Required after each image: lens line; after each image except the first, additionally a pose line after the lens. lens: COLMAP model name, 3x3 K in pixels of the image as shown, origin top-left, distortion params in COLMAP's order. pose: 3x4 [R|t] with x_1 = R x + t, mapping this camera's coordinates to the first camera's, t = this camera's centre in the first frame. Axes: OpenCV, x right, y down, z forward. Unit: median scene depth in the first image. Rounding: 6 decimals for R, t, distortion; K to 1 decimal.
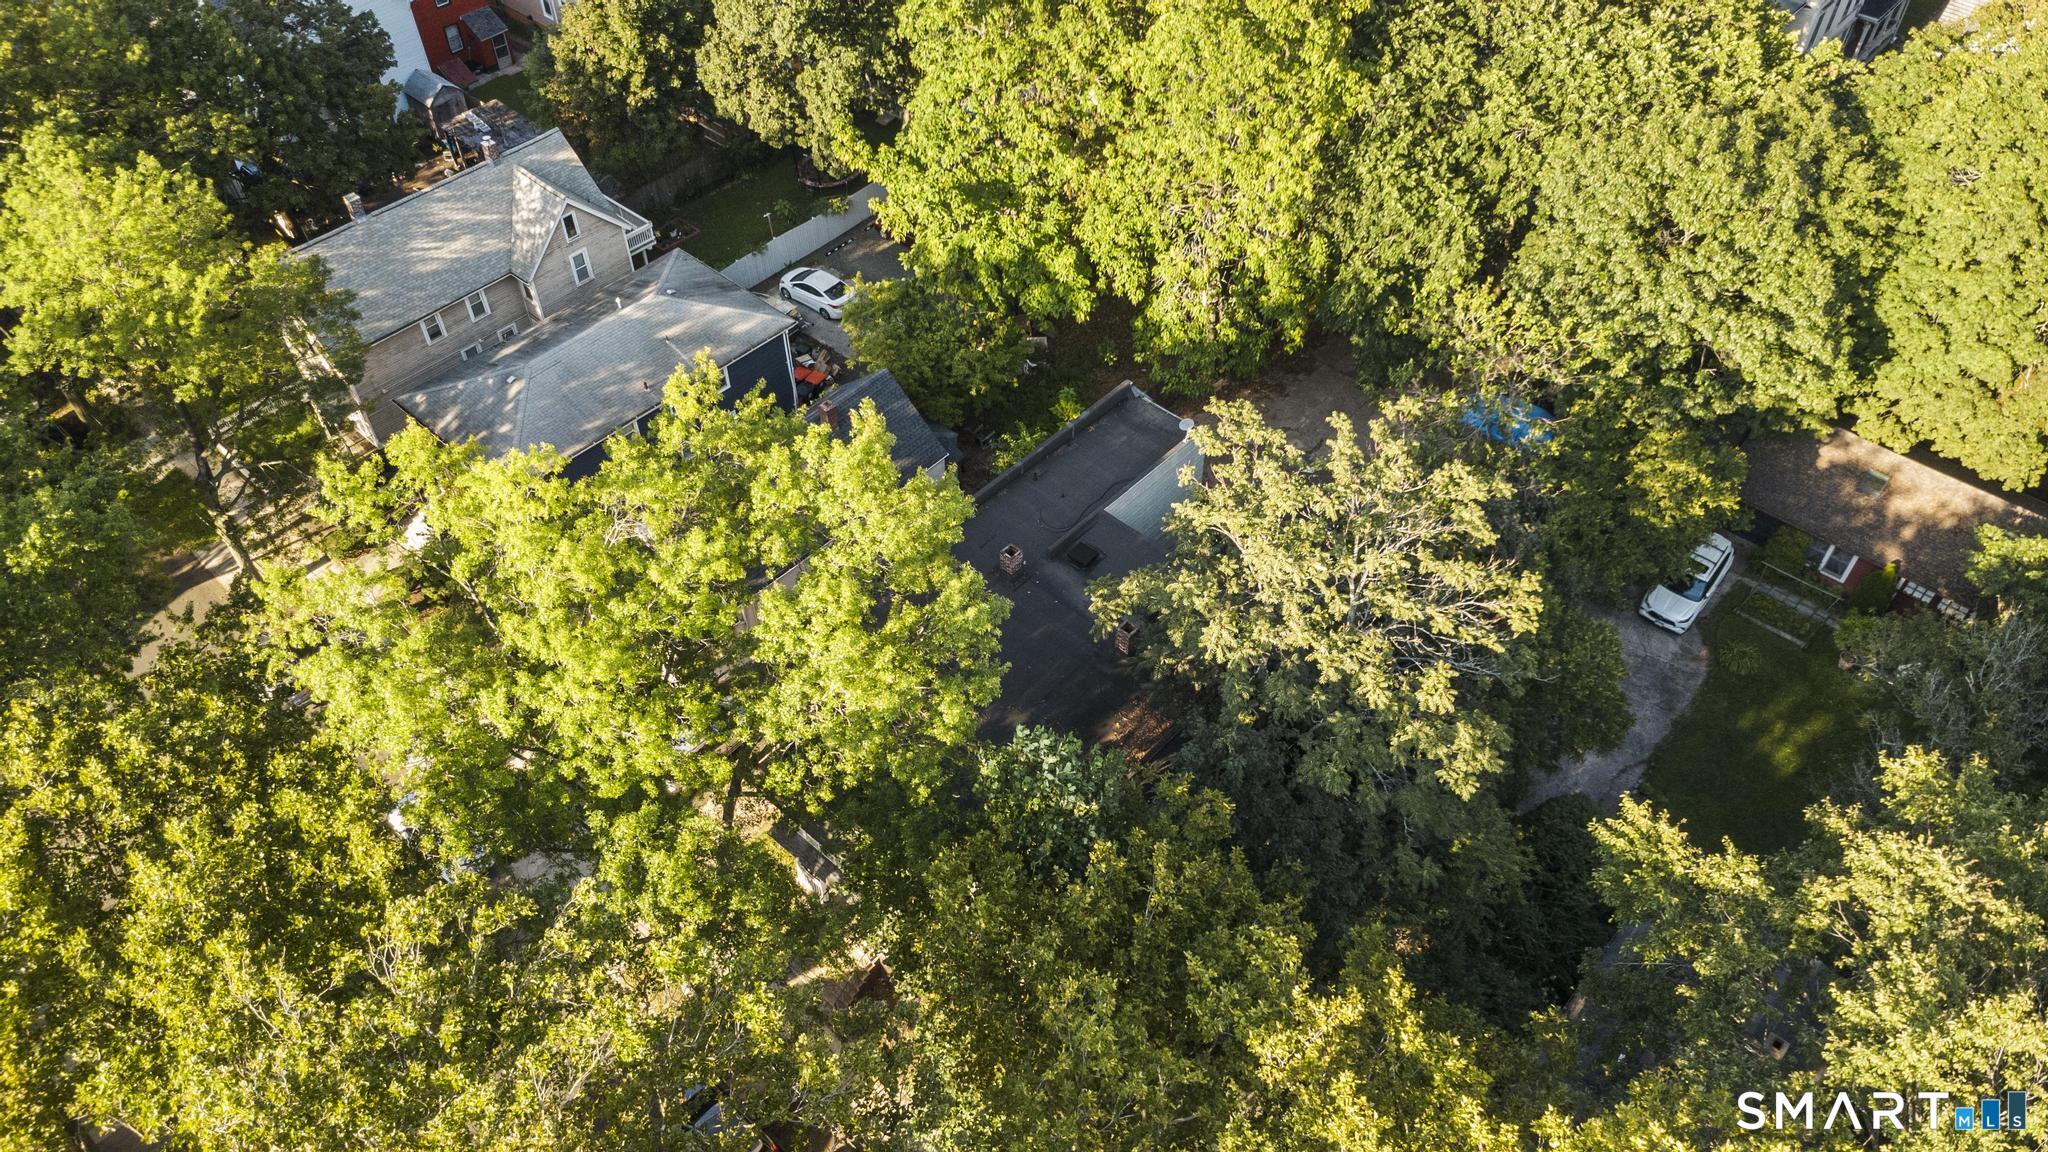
lens RADIAL K [[1435.1, 0, 1027.5], [0, 1435.1, 577.3], [0, 0, 1]] dist [-0.003715, -0.001437]
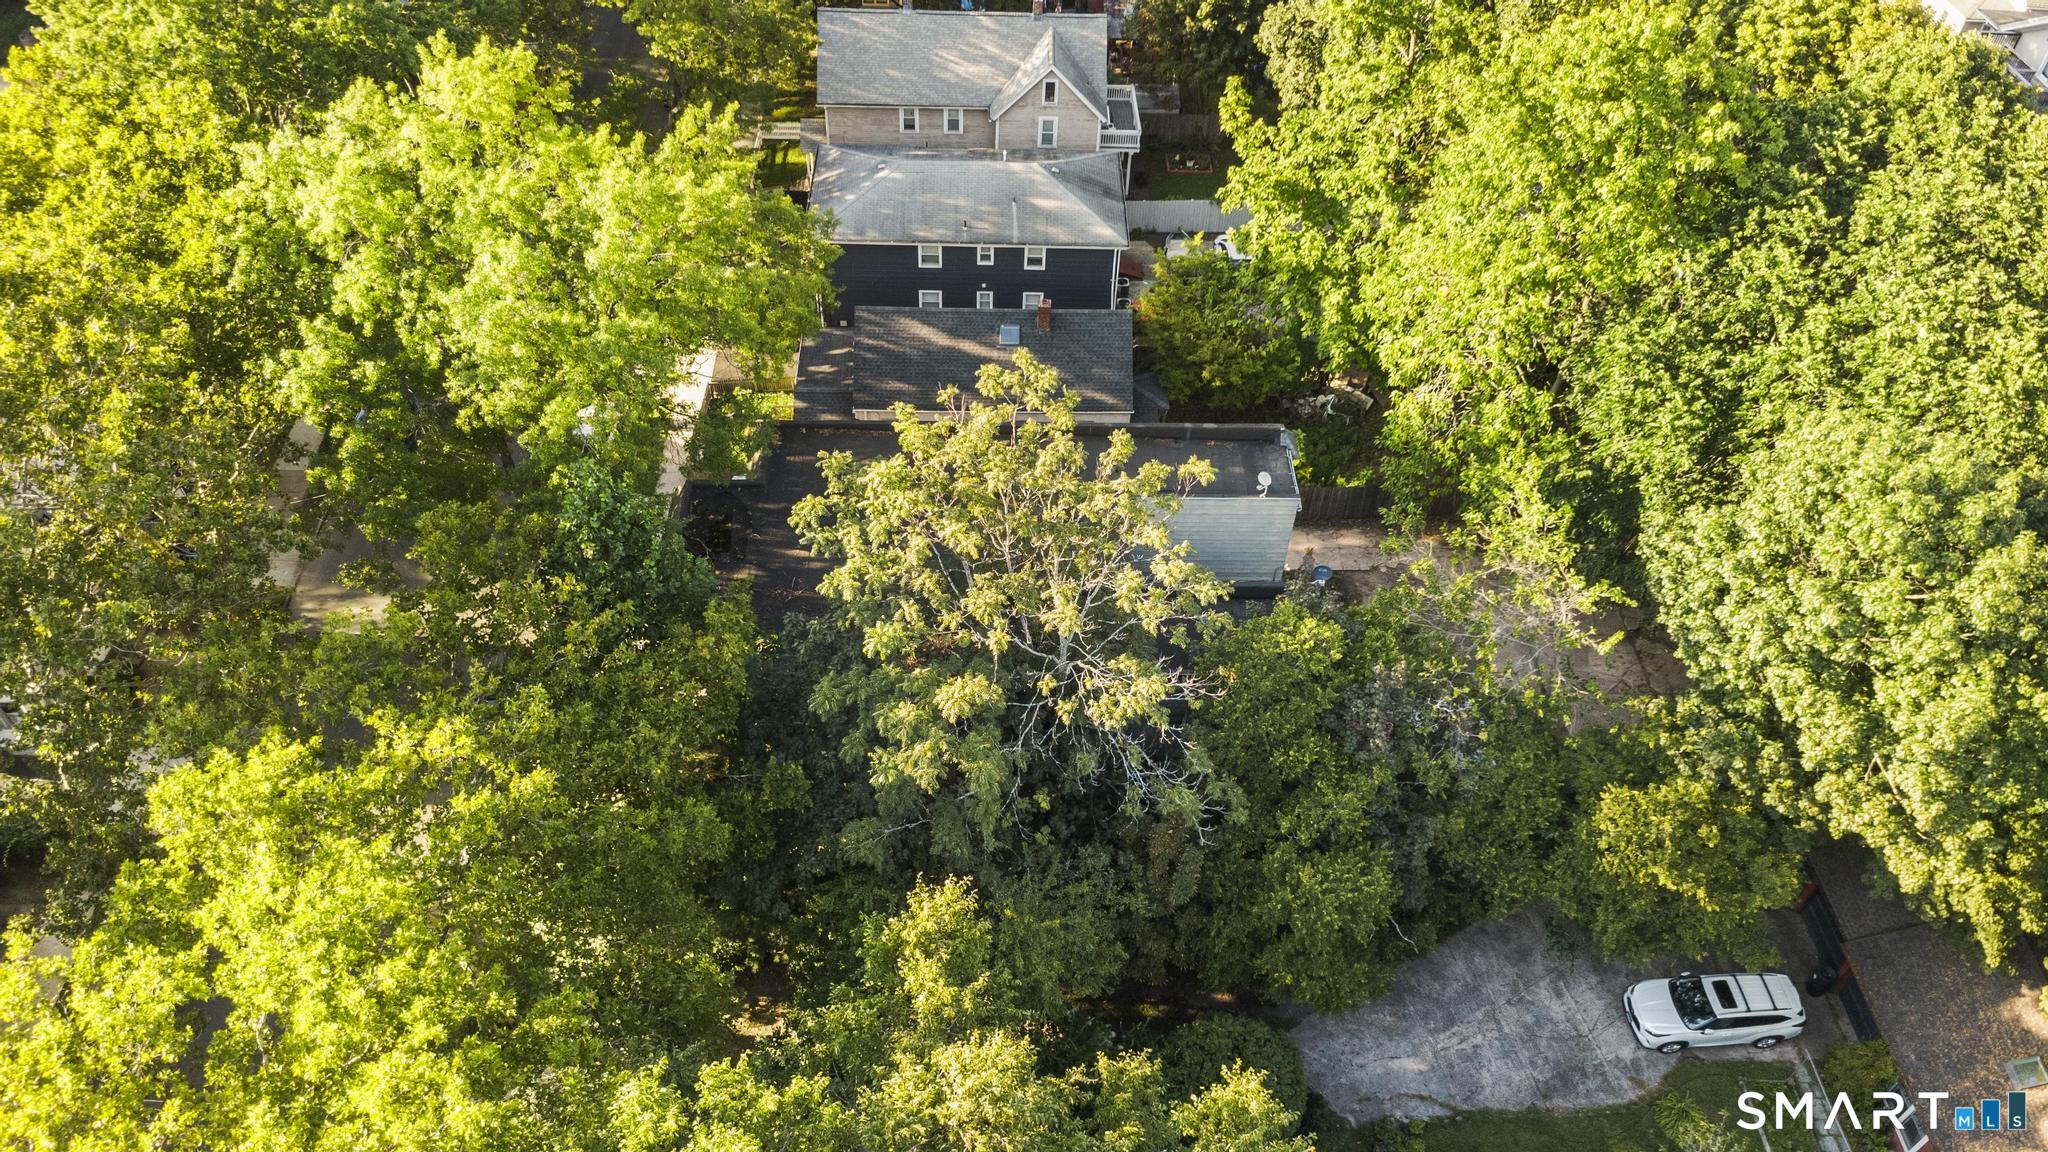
lens RADIAL K [[1435.1, 0, 1027.5], [0, 1435.1, 577.3], [0, 0, 1]] dist [-0.003715, -0.001437]
pose [[0.682651, 0.541763, -0.490388, 0.453075], [-0.554543, 0.821104, 0.135169, -0.085754], [0.475889, 0.179668, 0.860958, 0.119469]]
